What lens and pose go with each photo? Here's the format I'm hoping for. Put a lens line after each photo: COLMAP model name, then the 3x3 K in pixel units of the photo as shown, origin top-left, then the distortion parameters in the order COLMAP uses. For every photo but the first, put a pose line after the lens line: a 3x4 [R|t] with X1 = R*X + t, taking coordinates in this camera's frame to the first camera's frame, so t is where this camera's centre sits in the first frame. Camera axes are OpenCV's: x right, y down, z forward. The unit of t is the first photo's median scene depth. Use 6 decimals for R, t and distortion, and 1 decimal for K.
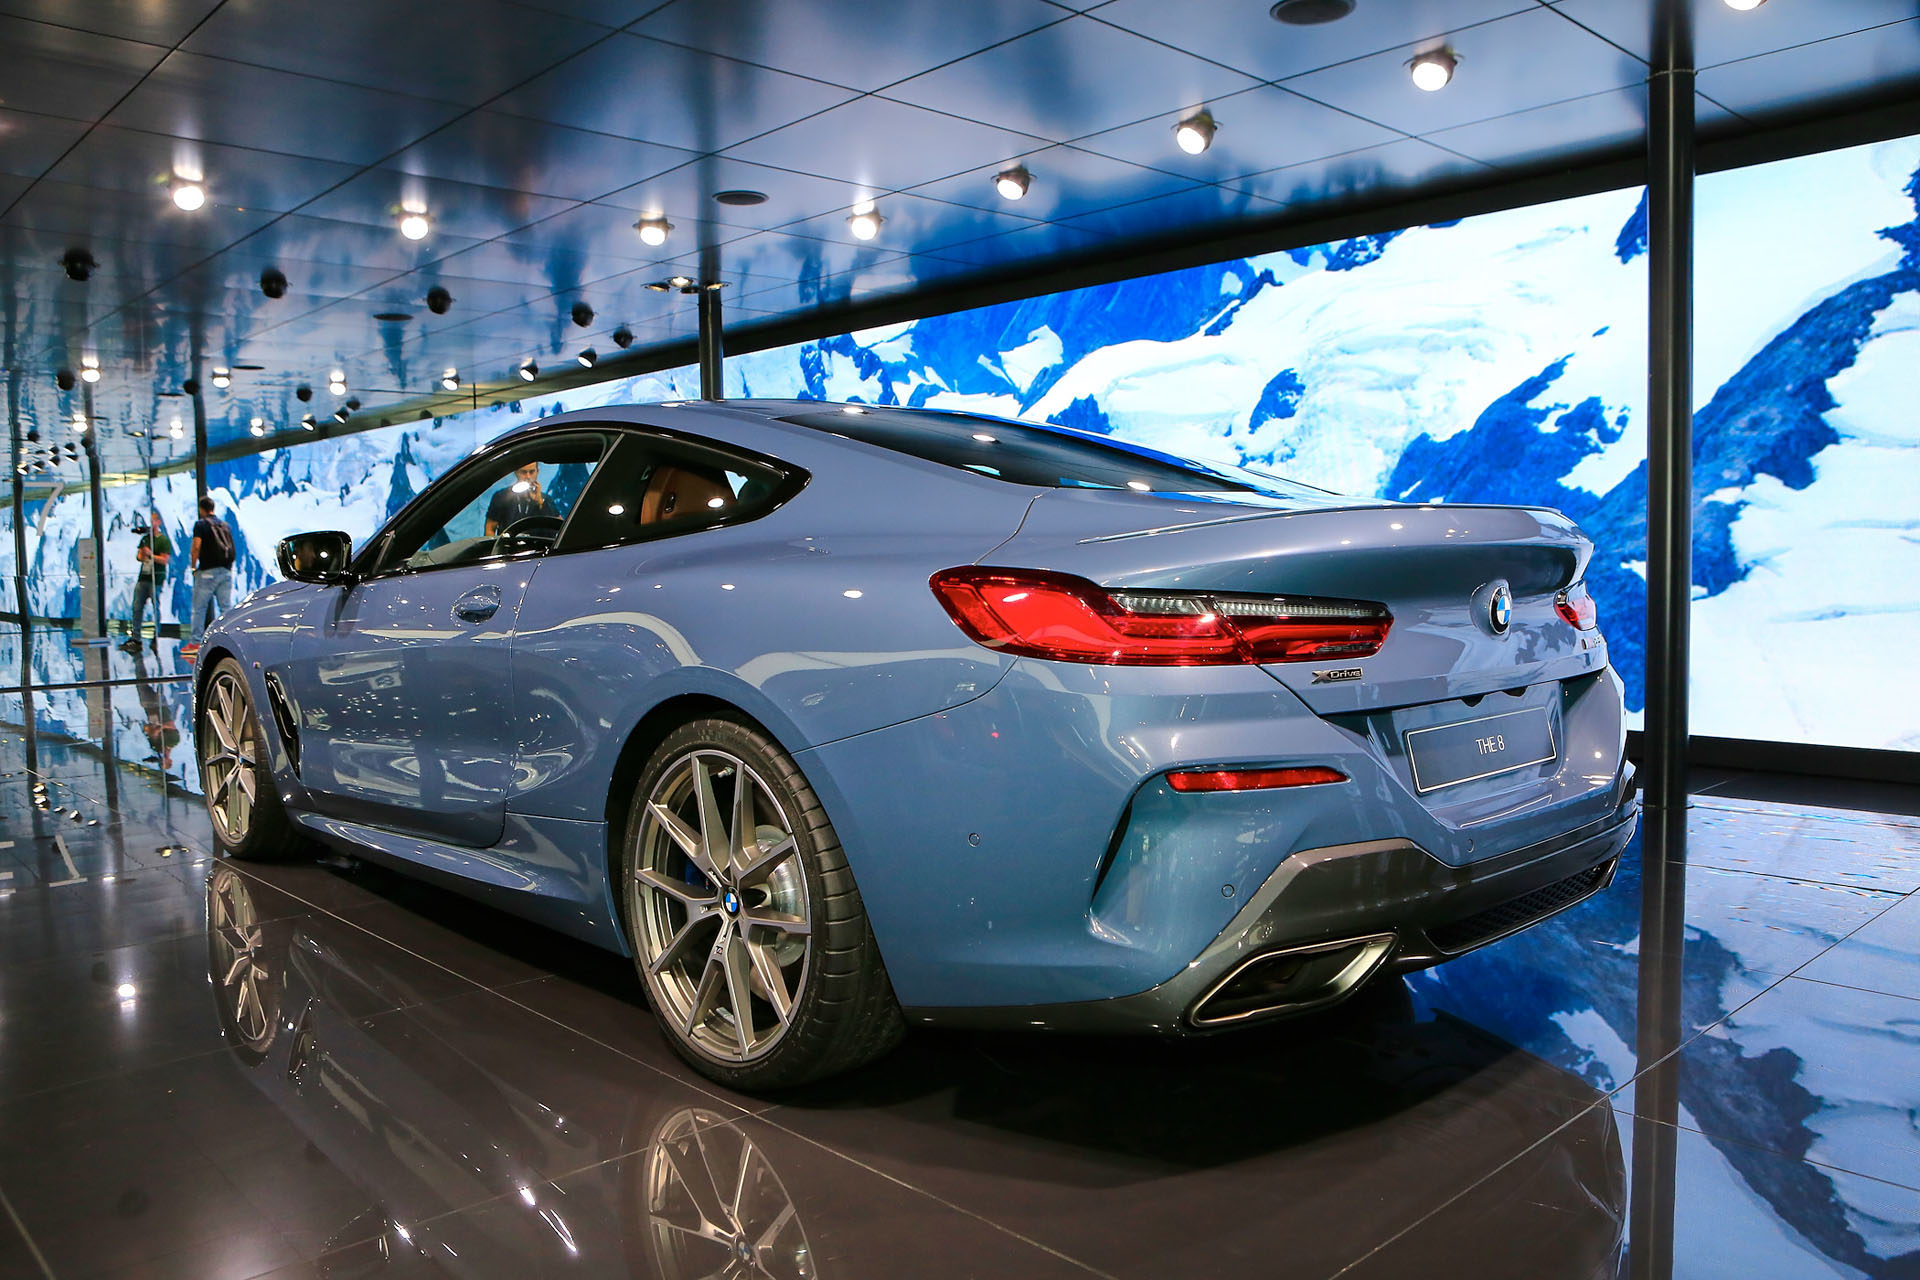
lens RADIAL K [[1510.3, 0, 959.1], [0, 1510.3, 640.8], [0, 0, 1]] dist [-0.003579, -0.001250]
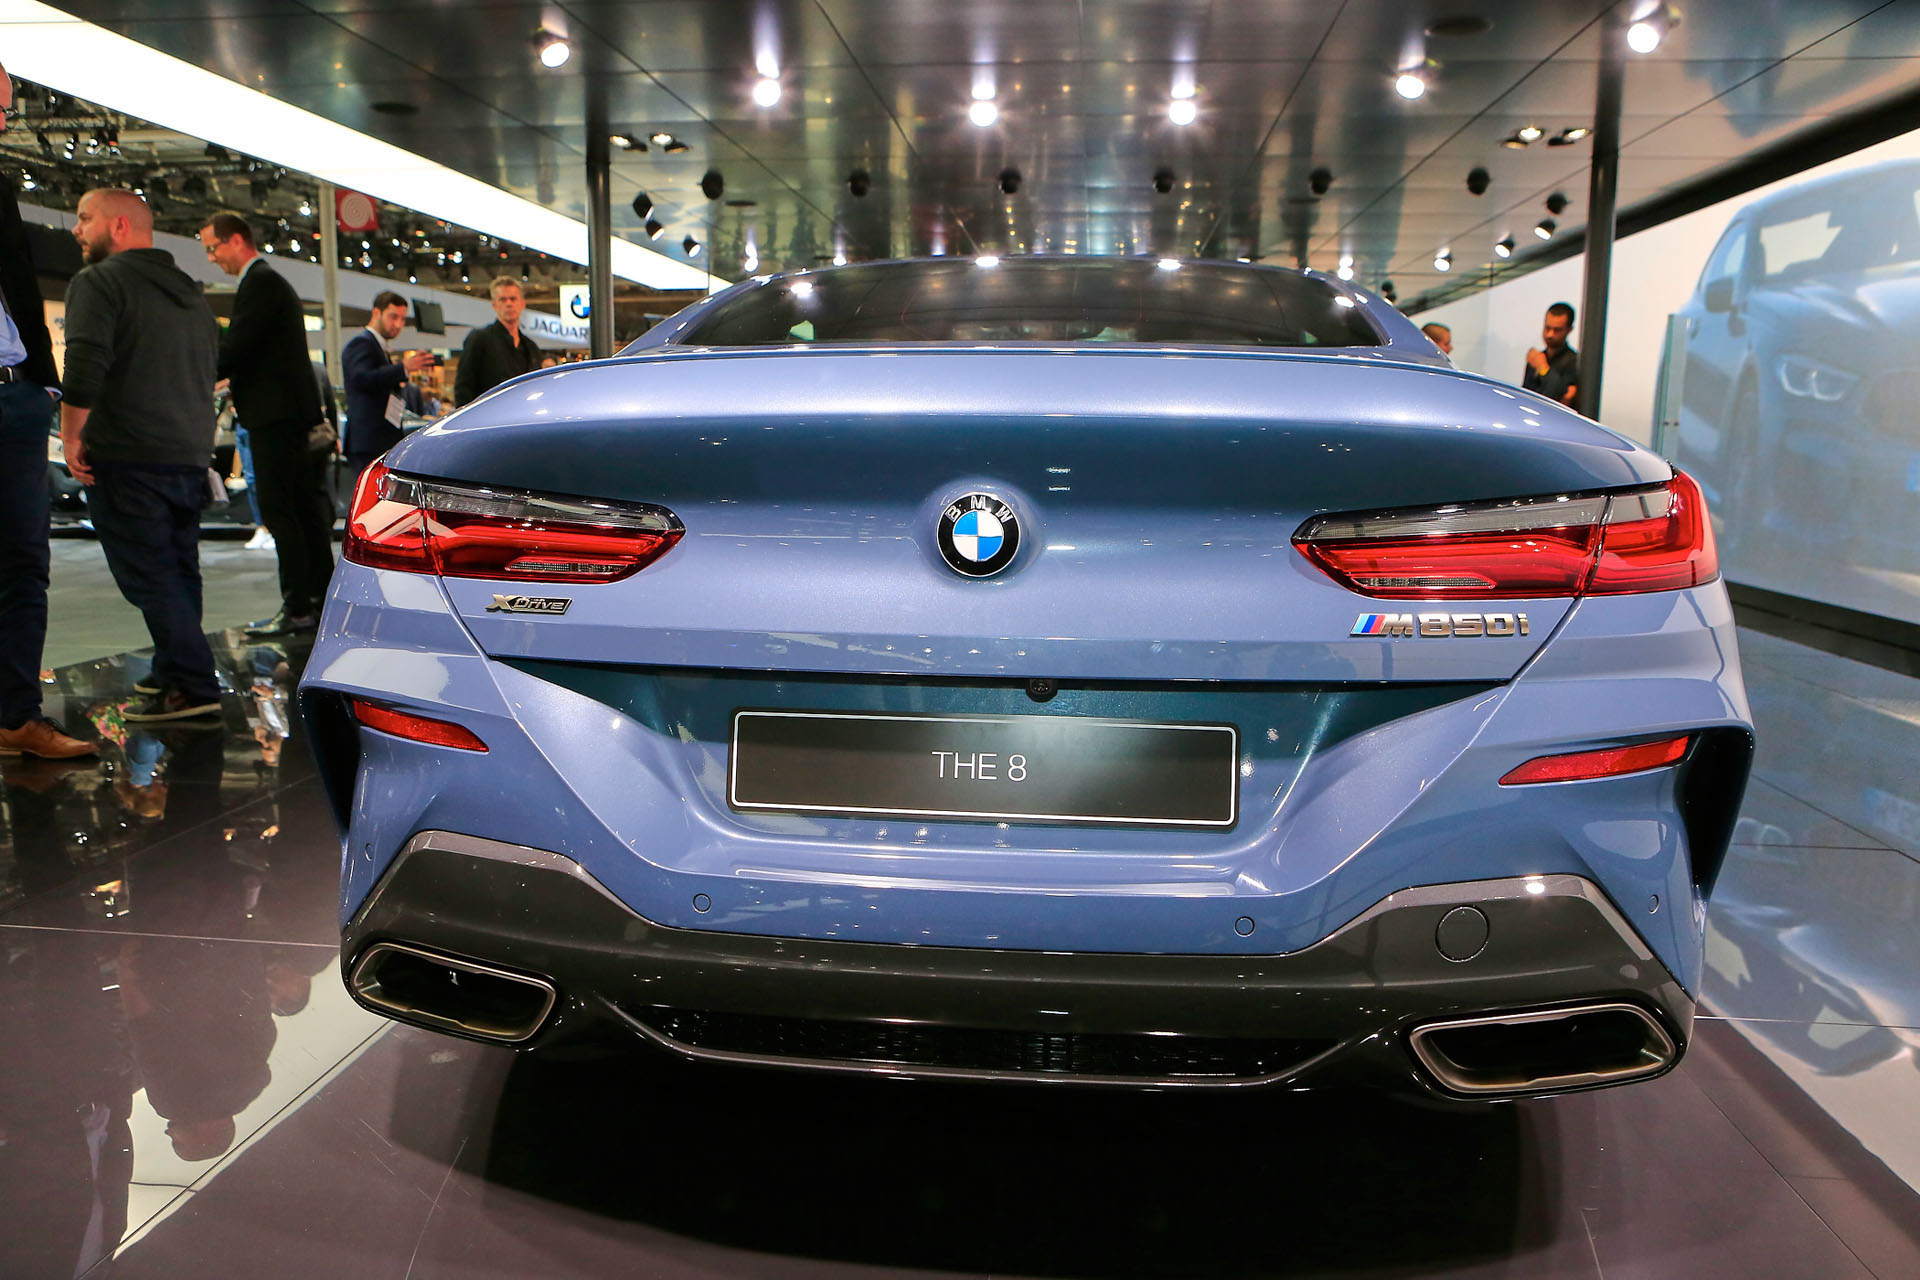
lens RADIAL K [[1363.7, 0, 962.2], [0, 1363.7, 642.1], [0, 0, 1]] dist [-0.007579, -0.002491]
pose [[0.688302, 0.134353, -0.712874, 0.757757], [-0.064005, 0.990115, 0.124805, -0.046744], [0.722595, -0.040276, 0.690098, 0.622875]]
